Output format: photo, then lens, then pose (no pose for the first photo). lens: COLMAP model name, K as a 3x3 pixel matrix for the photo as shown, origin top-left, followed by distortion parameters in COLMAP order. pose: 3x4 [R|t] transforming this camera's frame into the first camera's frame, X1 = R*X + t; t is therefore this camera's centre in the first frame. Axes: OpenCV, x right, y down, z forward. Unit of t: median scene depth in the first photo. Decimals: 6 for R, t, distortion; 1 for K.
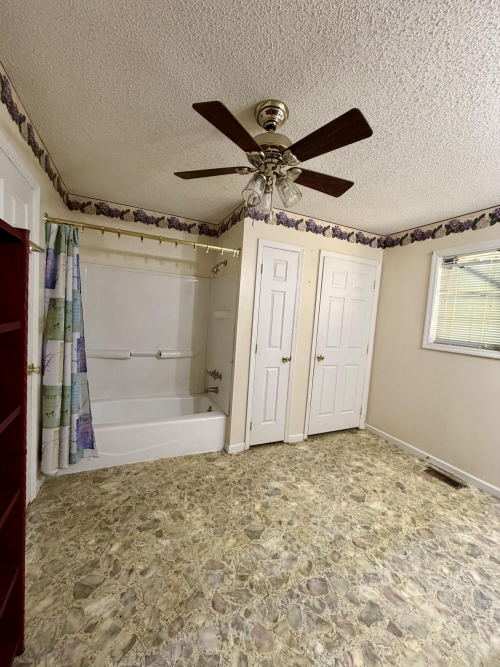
lens RADIAL K [[265.8, 0, 252.5], [0, 265.8, 335.6], [0, 0, 1]] dist [0.002253, 0.000197]
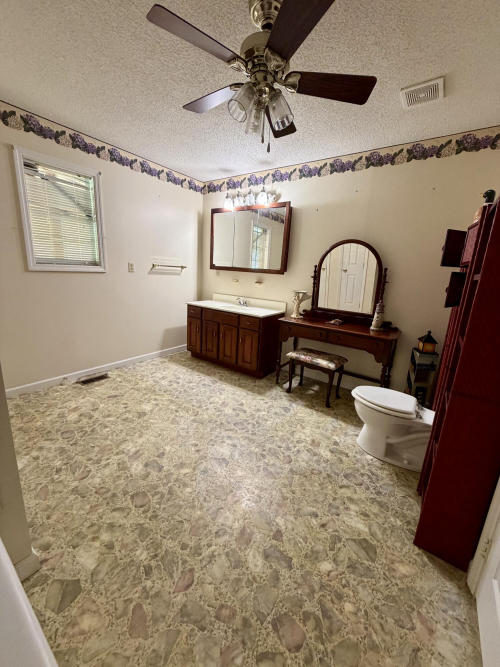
lens RADIAL K [[265.8, 0, 253.3], [0, 265.8, 327.6], [0, 0, 1]] dist [0.002253, 0.000197]
pose [[-0.487066, -0.278719, 0.827697, -0.616107], [-0.016114, 0.950417, 0.310561, -0.070809], [-0.873216, 0.137926, -0.467407, 1.039333]]
